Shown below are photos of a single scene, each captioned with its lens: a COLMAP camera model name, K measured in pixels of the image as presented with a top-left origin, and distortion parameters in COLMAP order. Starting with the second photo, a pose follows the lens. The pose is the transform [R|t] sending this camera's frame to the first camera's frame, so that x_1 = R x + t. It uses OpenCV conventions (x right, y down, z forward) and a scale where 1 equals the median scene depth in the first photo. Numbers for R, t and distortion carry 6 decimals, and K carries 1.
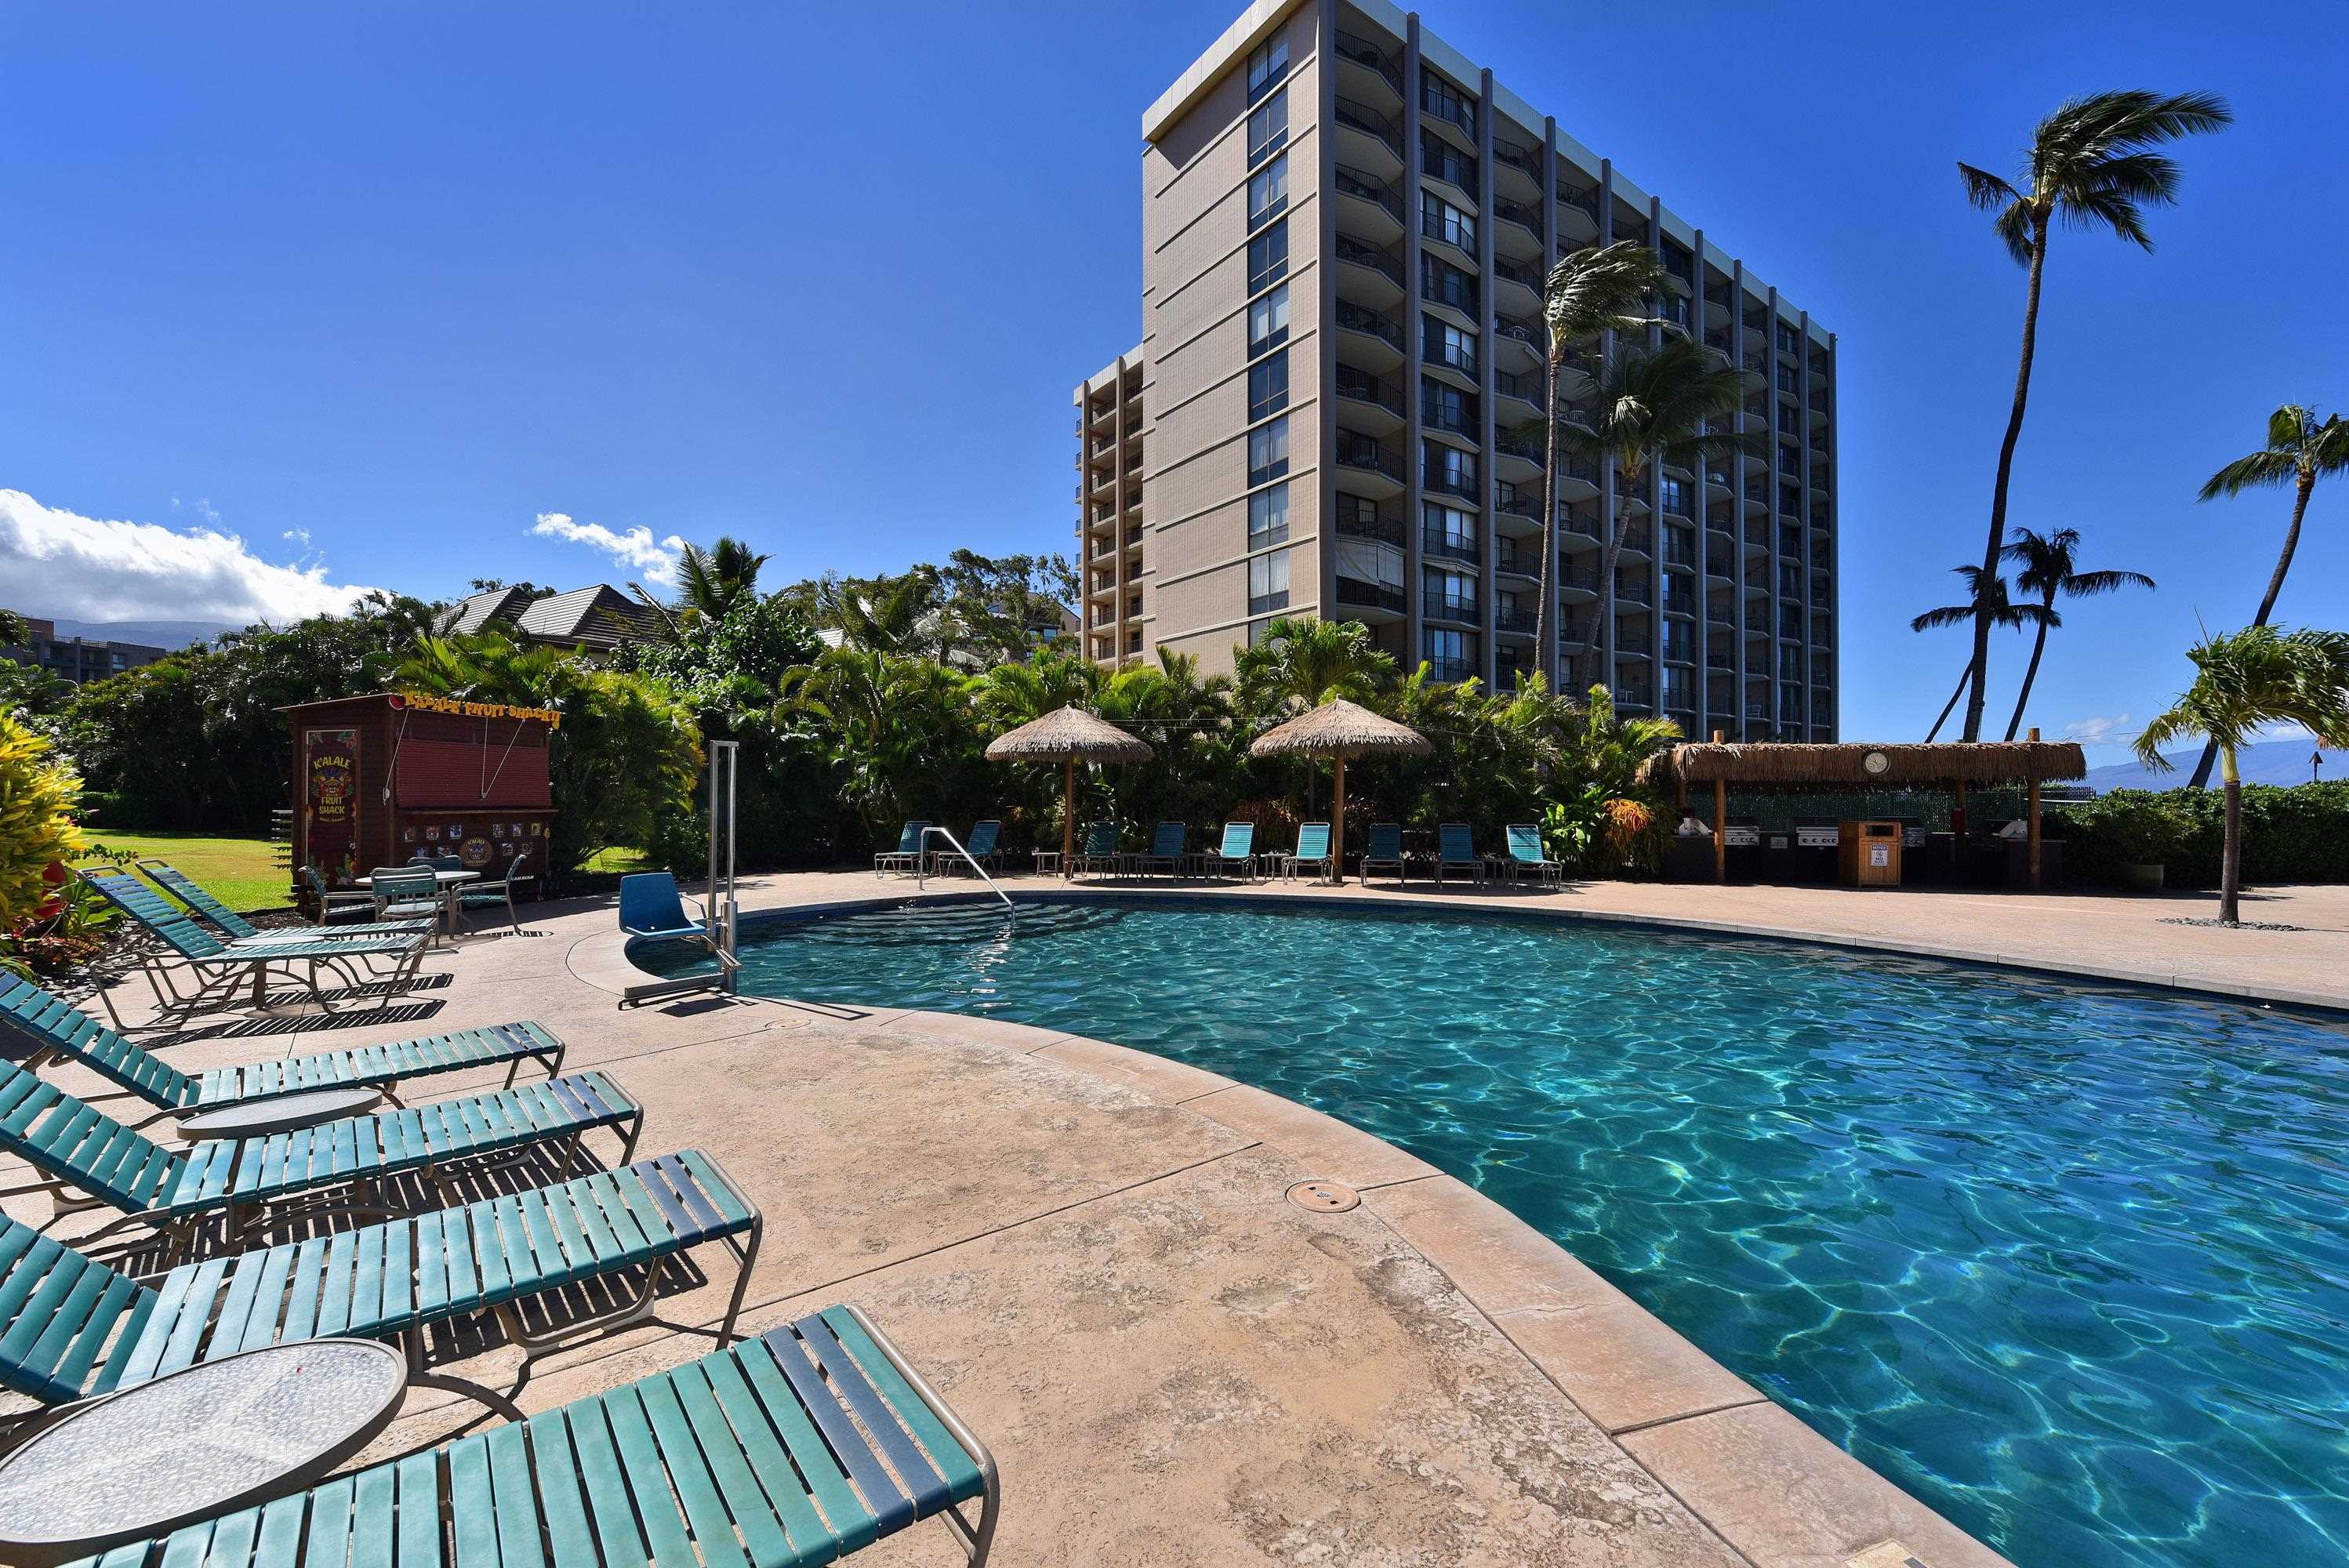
lens RADIAL K [[943.0, 0, 1174.5], [0, 943.0, 784.0], [0, 0, 1]] dist [0.000572, 0.000019]
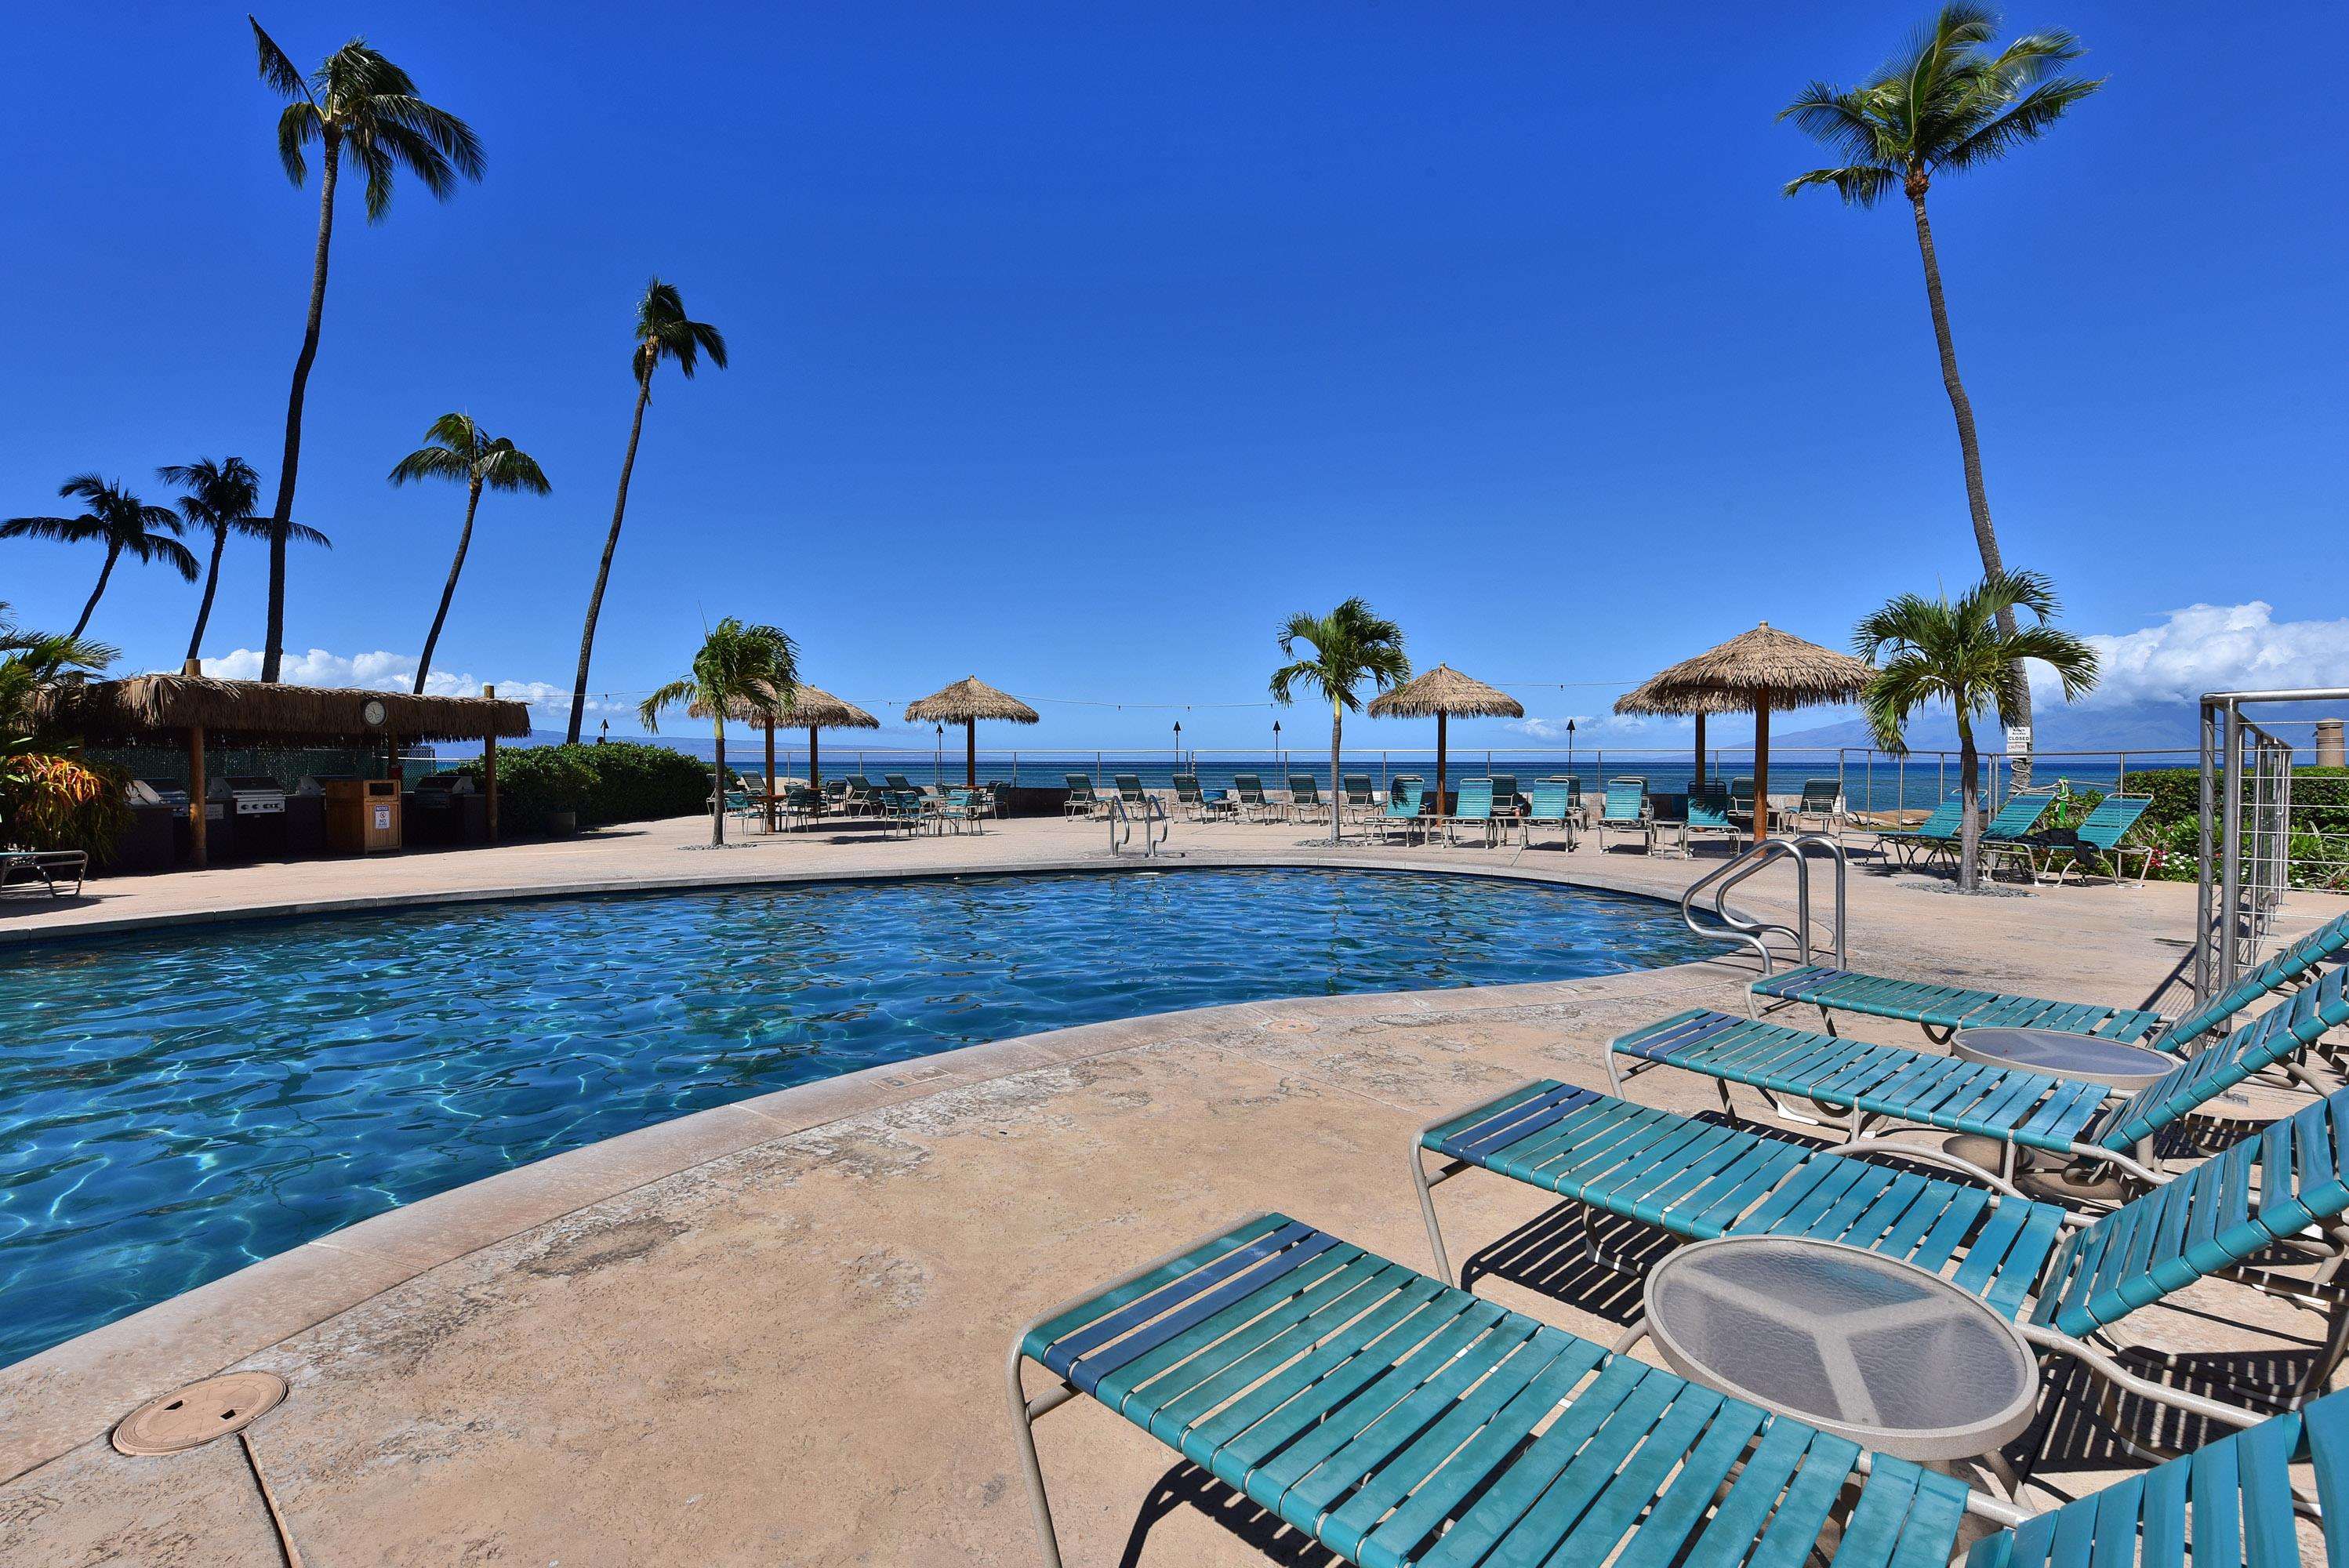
lens RADIAL K [[1100.0, 0, 1174.5], [0, 1100.0, 784.0], [0, 0, 1]] dist [0.000872, 0.000084]
pose [[-0.045090, -0.018928, 0.998804, -0.154227], [-0.007926, 0.999796, 0.018589, 0.009145], [-0.998951, -0.007079, -0.045231, 0.142478]]
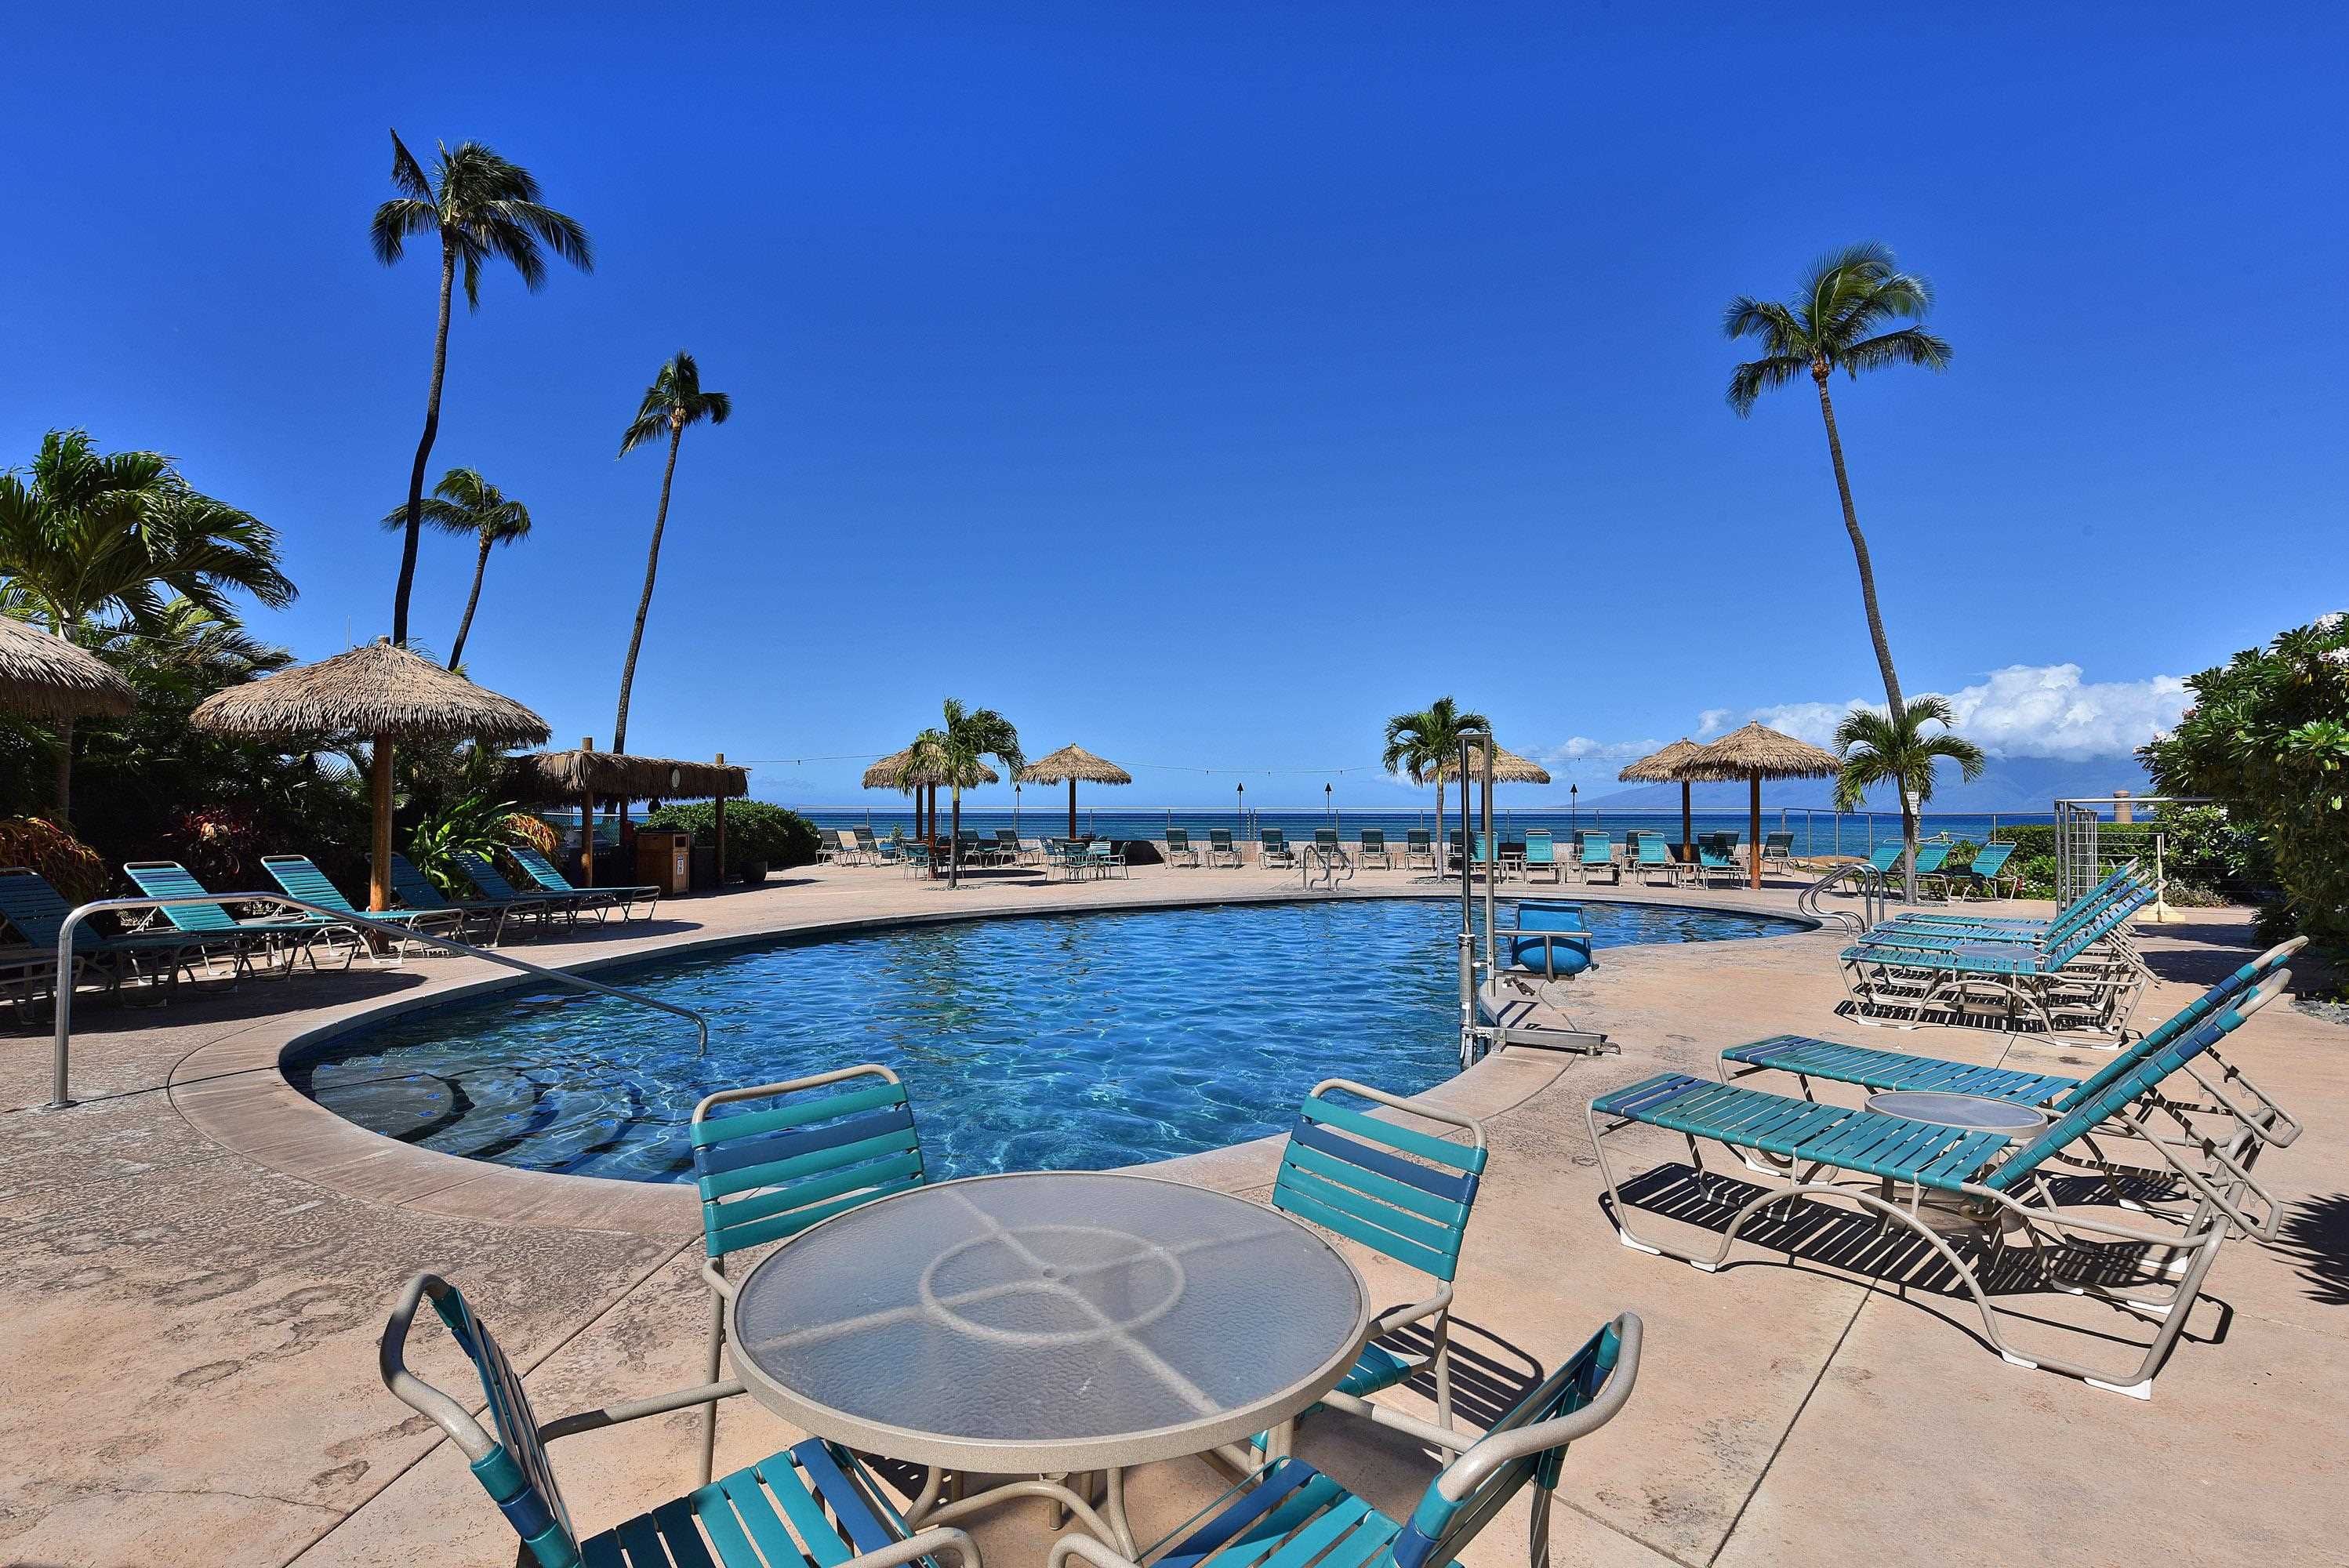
lens RADIAL K [[1174.8, 0, 1174.5], [0, 1174.8, 784.0], [0, 0, 1]] dist [0.008736, 0.000039]
pose [[-0.171221, 0.026272, 0.984882, -0.319693], [-0.008588, 0.999567, -0.028157, 0.007708], [-0.985195, -0.013279, -0.170921, 0.322585]]
